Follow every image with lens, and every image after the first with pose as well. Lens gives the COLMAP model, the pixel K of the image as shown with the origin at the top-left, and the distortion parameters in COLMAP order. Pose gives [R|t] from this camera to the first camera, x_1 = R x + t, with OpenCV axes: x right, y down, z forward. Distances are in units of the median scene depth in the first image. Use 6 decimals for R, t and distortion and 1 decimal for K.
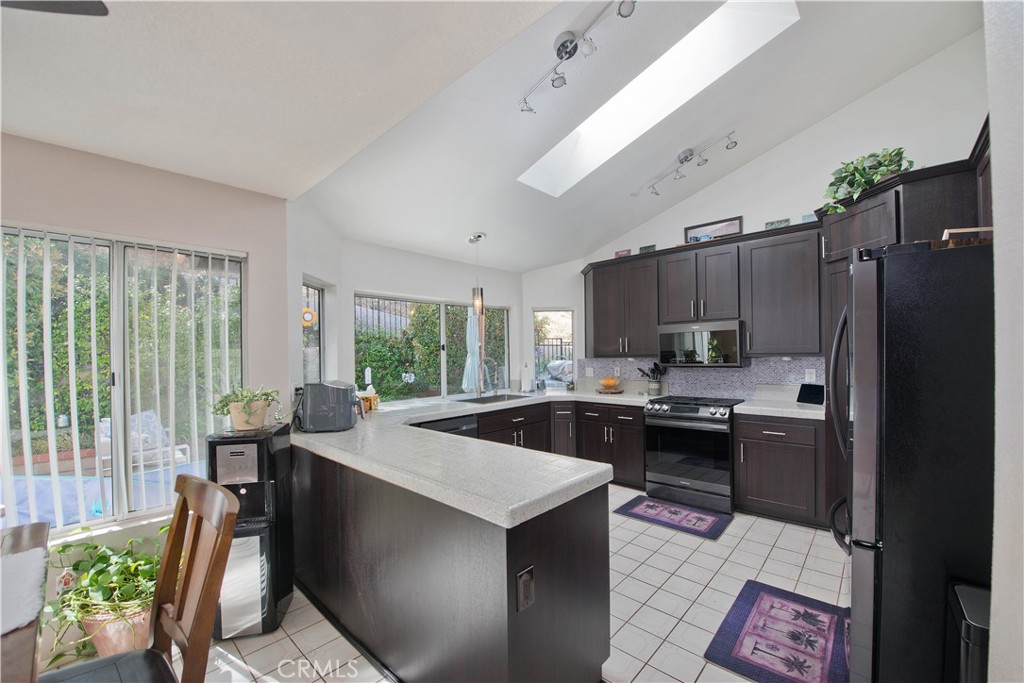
lens RADIAL K [[402.2, 0, 499.8], [0, 402.2, 353.4], [0, 0, 1]] dist [-0.012494, -0.001266]
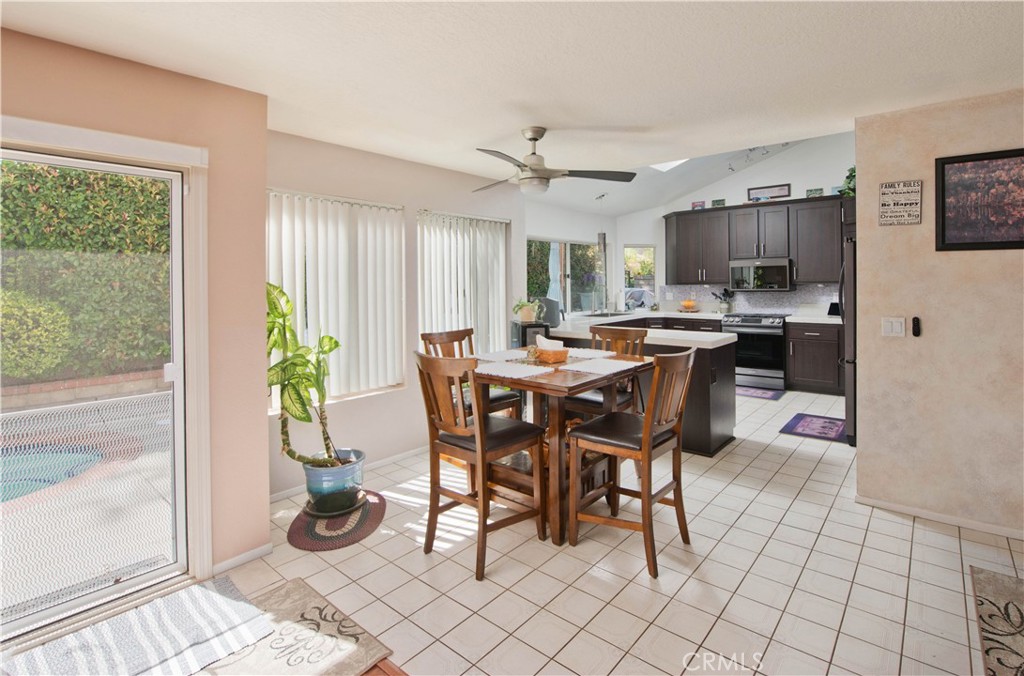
lens RADIAL K [[452.3, 0, 524.3], [0, 452.3, 277.2], [0, 0, 1]] dist [-0.021645, 0.001023]
pose [[0.999473, 0.006571, 0.031799, -0.338176], [-0.006247, 0.999927, -0.010306, 0.005456], [-0.031865, 0.010102, 0.999441, -0.488934]]
